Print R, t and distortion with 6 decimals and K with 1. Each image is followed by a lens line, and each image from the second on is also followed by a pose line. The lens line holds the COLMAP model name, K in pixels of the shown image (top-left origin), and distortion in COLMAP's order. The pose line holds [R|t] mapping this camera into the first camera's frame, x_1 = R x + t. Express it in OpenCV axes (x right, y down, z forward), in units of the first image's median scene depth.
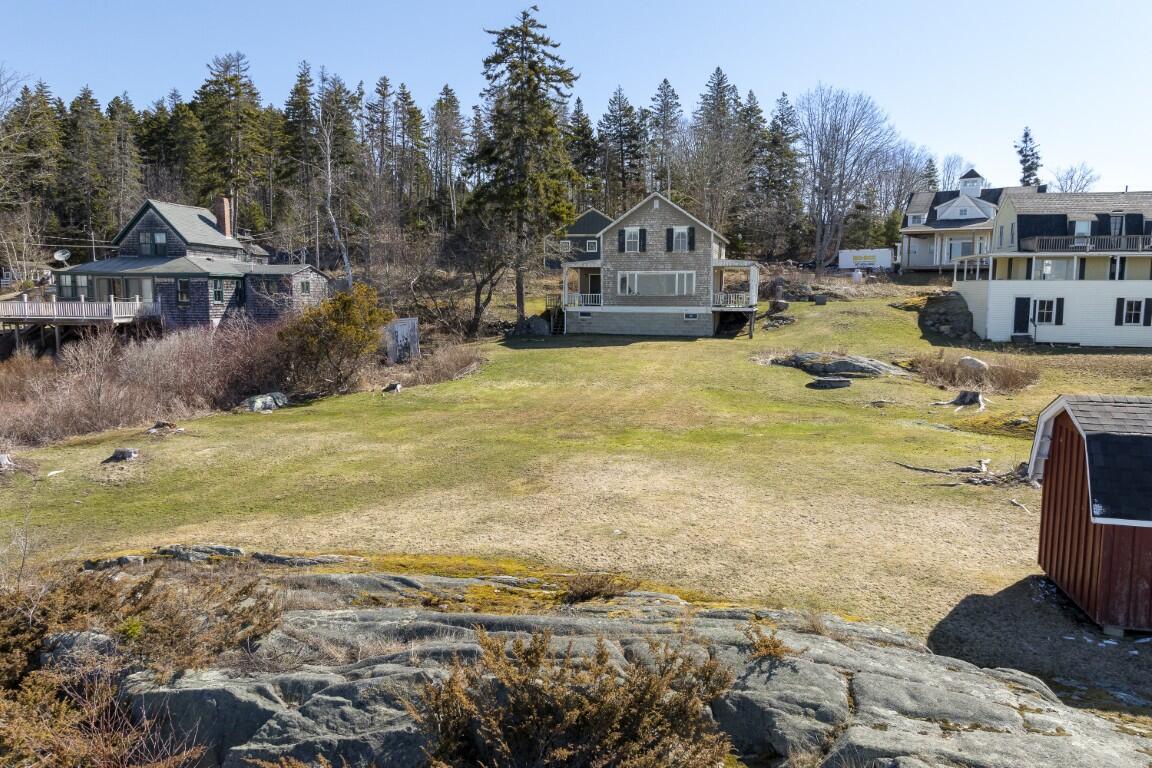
lens RADIAL K [[789.3, 0, 576.0], [0, 789.3, 384.0], [0, 0, 1]] dist [0.014009, 0.003791]
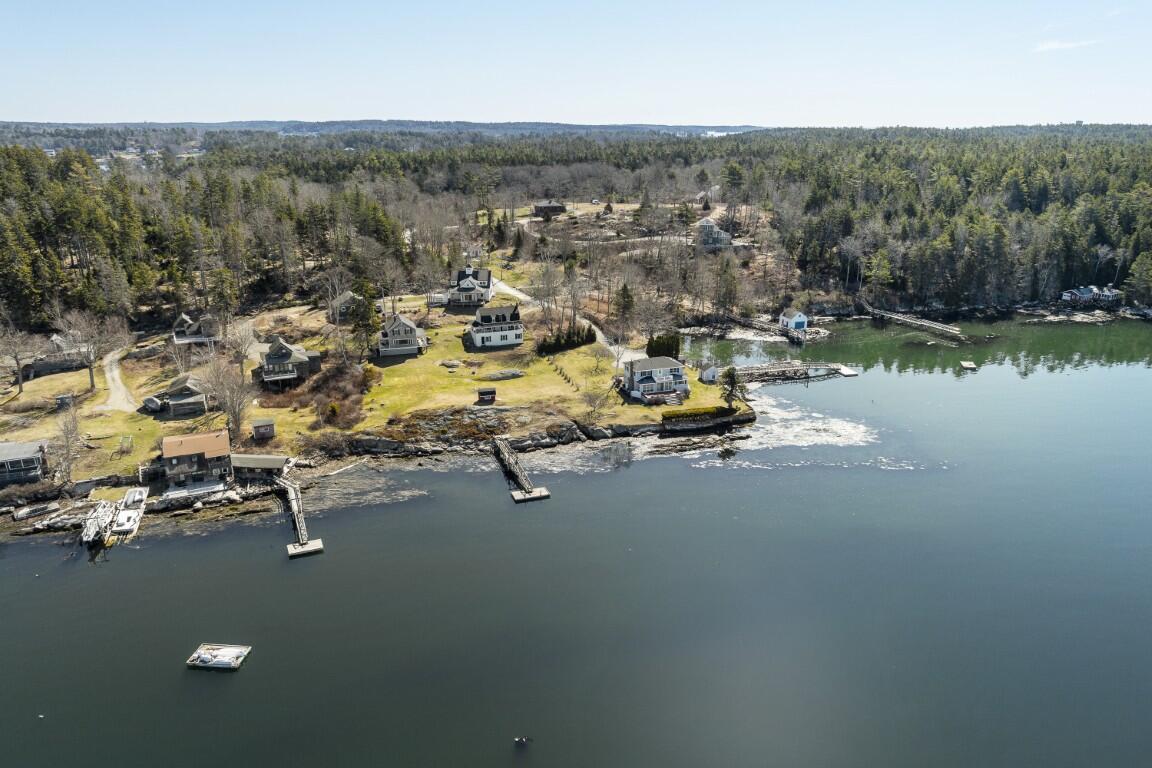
lens RADIAL K [[789.3, 0, 576.0], [0, 789.3, 384.0], [0, 0, 1]] dist [0.014009, 0.003791]
pose [[0.832252, -0.167837, 0.528382, -1.374759], [0.063873, 0.975755, 0.209336, -0.730704], [-0.550706, -0.140471, 0.822795, -2.939826]]
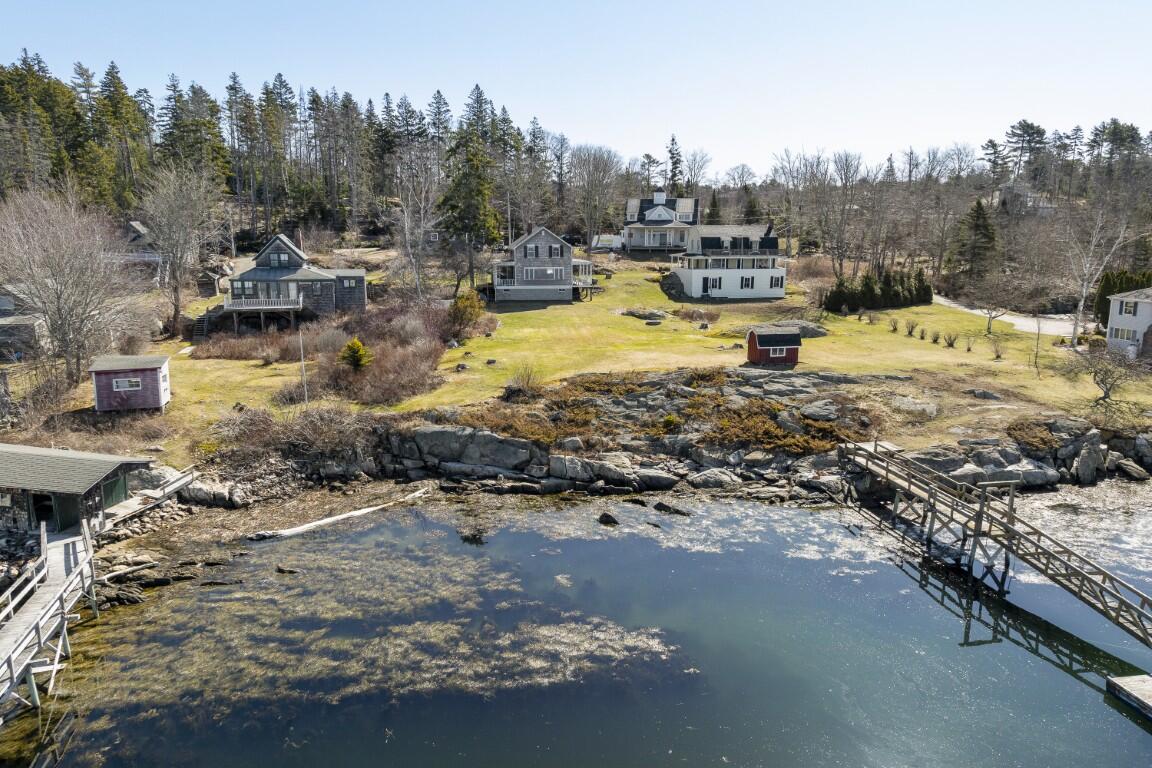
lens RADIAL K [[816.4, 0, 576.0], [0, 816.4, 384.0], [0, 0, 1]] dist [-0.001222, 0.000640]
pose [[0.908725, -0.082973, 0.409065, -0.678015], [0.048568, 0.994405, 0.093809, -0.043619], [-0.414560, -0.065379, 0.907670, -0.875726]]
